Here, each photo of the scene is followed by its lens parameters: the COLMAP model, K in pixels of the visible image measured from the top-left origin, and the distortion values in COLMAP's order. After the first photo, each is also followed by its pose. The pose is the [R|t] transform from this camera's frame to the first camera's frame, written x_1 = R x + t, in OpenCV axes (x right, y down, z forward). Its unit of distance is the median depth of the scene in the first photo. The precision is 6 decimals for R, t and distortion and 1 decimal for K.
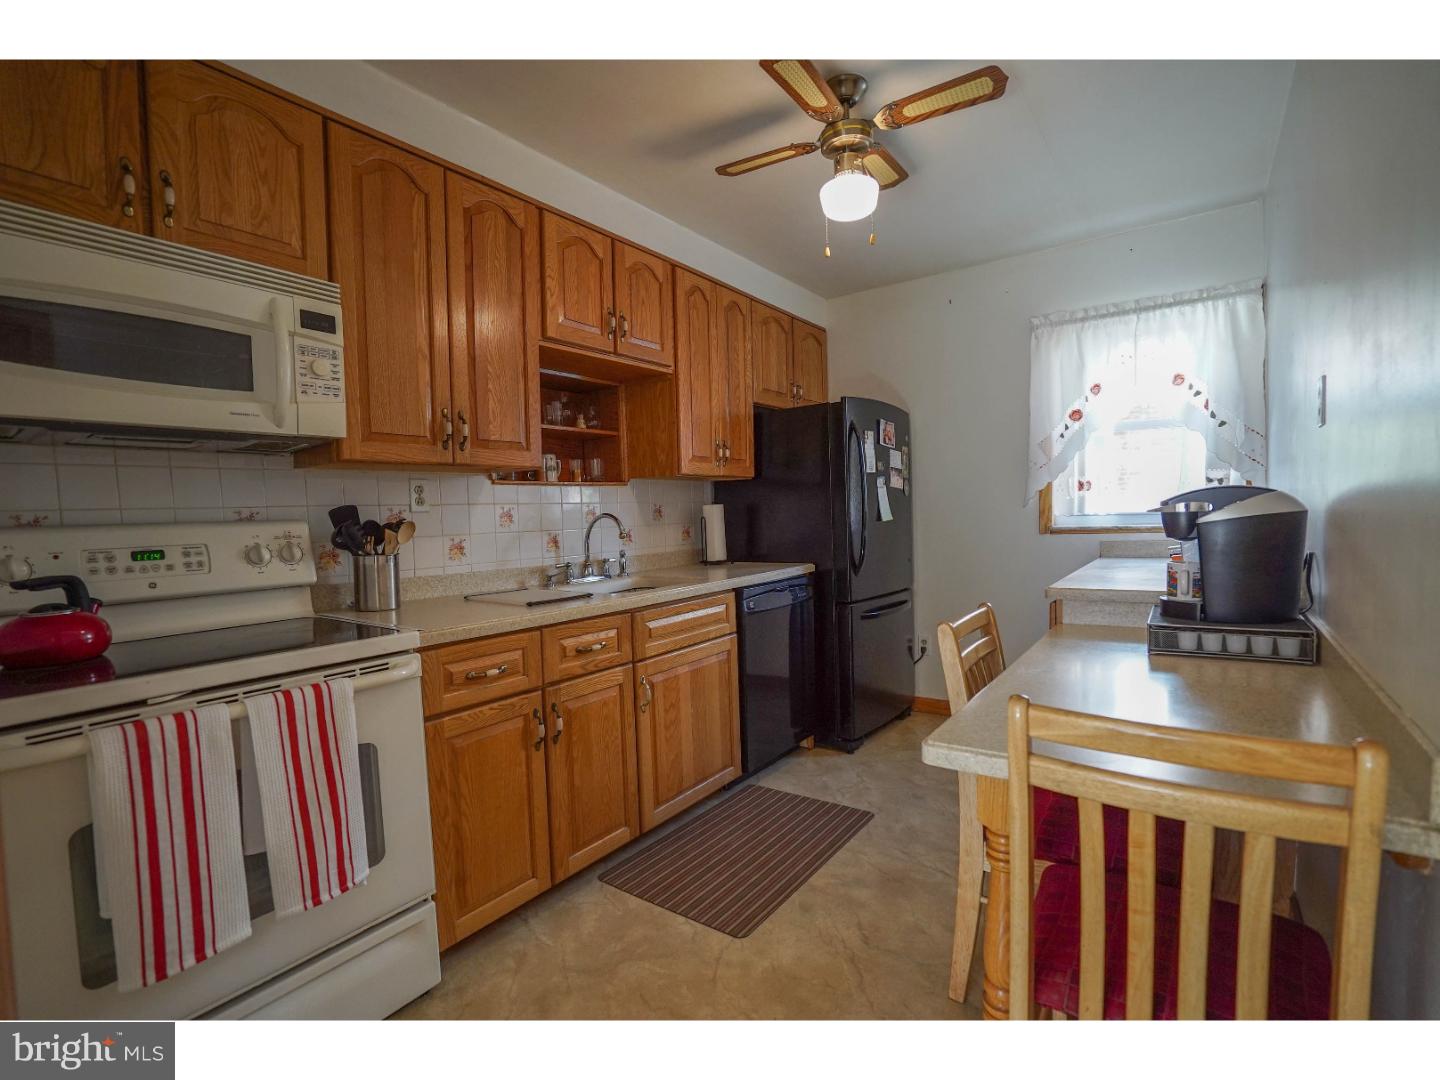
lens RADIAL K [[678.2, 0, 715.2], [0, 678.2, 532.4], [0, 0, 1]] dist [-0.029149, 0.008234]
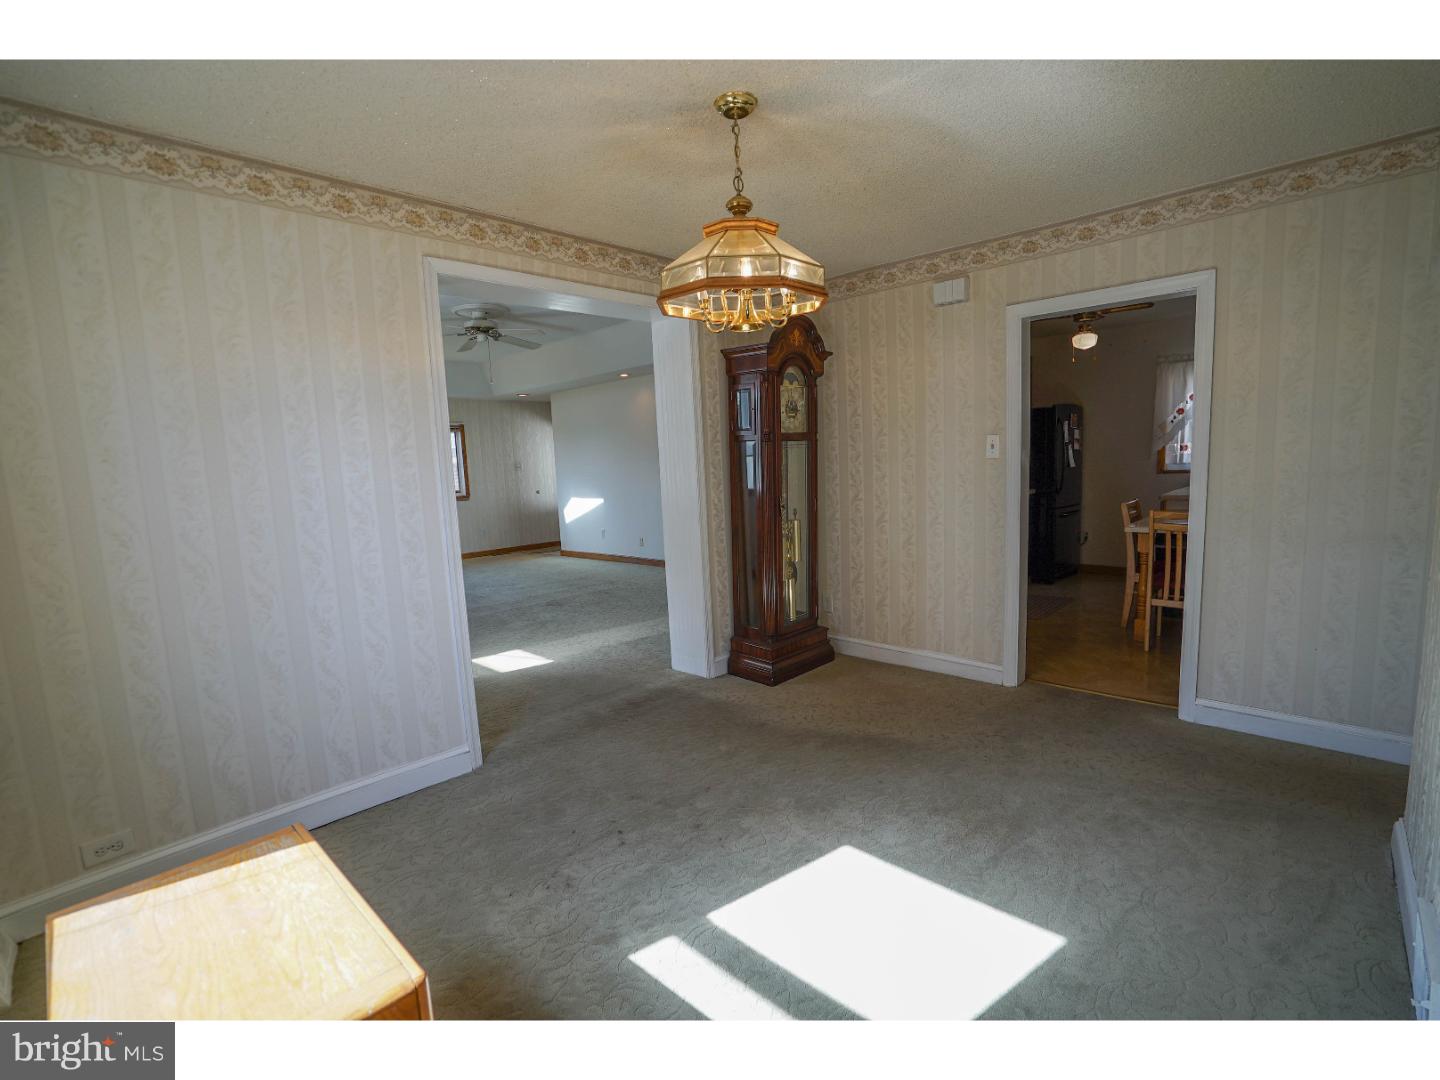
lens RADIAL K [[678.2, 0, 715.0], [0, 678.2, 535.4], [0, 0, 1]] dist [-0.029149, 0.008234]
pose [[0.991442, 0.002140, -0.130530, -0.507547], [0.009436, 0.996076, 0.088001, -0.002220], [0.130206, -0.088479, 0.987531, -1.044351]]
